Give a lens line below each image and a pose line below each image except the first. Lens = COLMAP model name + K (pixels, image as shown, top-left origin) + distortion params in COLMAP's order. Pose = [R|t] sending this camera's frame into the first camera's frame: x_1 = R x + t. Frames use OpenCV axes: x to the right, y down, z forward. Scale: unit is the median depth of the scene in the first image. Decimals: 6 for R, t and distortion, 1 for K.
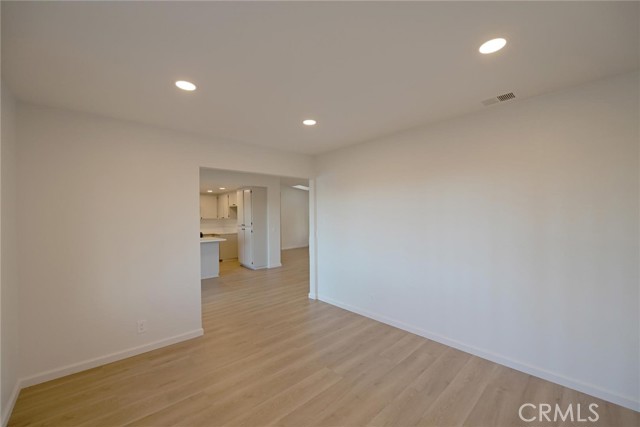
lens RADIAL K [[254.2, 0, 319.3], [0, 254.2, 213.7], [0, 0, 1]] dist [-0.009616, -0.001100]
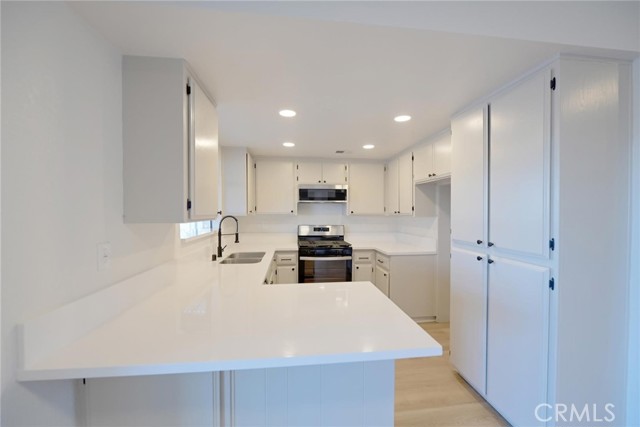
lens RADIAL K [[254.2, 0, 319.9], [0, 254.2, 213.3], [0, 0, 1]] dist [-0.009616, -0.001100]
pose [[0.813445, 0.025389, -0.581087, -0.249565], [-0.013583, 0.999604, 0.024661, 0.009697], [0.581483, -0.012167, 0.813468, 0.609202]]
